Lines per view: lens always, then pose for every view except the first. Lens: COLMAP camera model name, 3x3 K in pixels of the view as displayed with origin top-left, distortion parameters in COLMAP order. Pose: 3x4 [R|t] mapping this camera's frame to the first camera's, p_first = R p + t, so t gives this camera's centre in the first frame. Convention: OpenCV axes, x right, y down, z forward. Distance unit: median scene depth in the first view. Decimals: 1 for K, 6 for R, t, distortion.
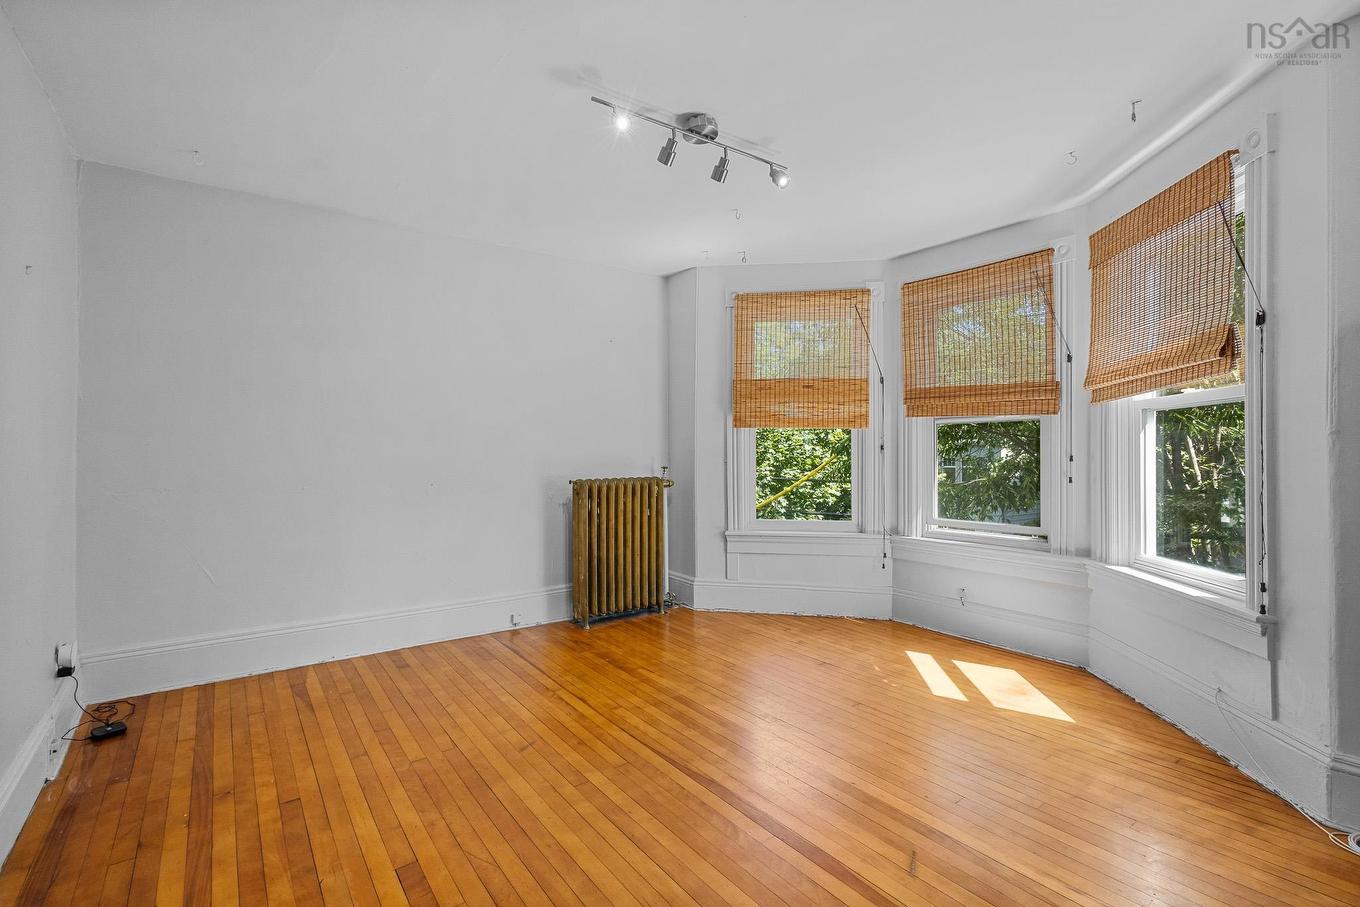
lens RADIAL K [[624.6, 0, 679.9], [0, 624.6, 452.7], [0, 0, 1]] dist [0.005531, -0.000545]
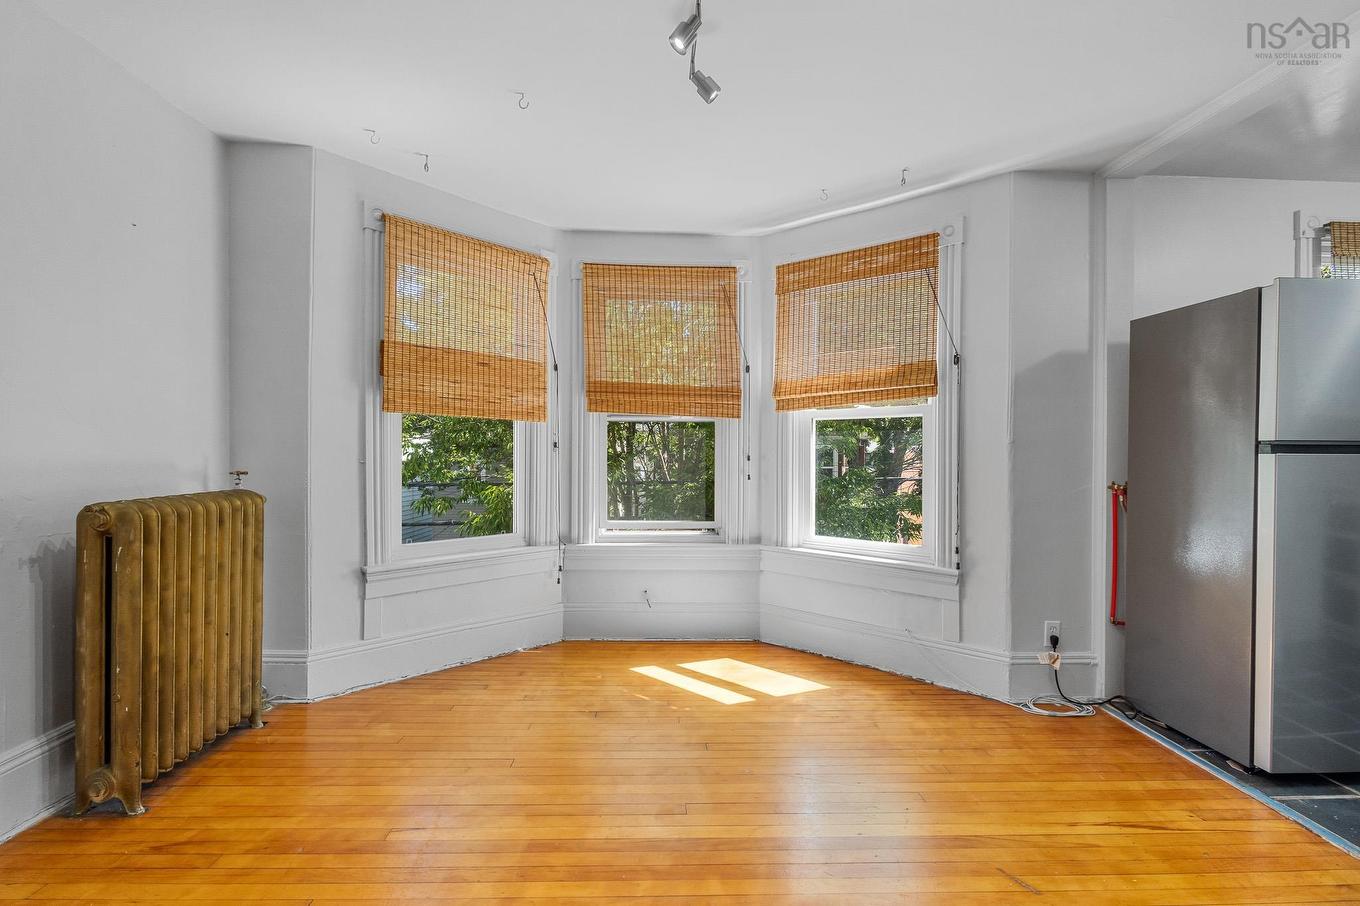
lens RADIAL K [[624.6, 0, 680.0], [0, 624.6, 456.6], [0, 0, 1]] dist [0.005531, -0.000545]
pose [[0.563769, 0.000110, 0.825932, -0.326319], [-0.011133, 0.999910, 0.007466, -0.000498], [-0.825857, -0.013405, 0.563720, 0.403096]]
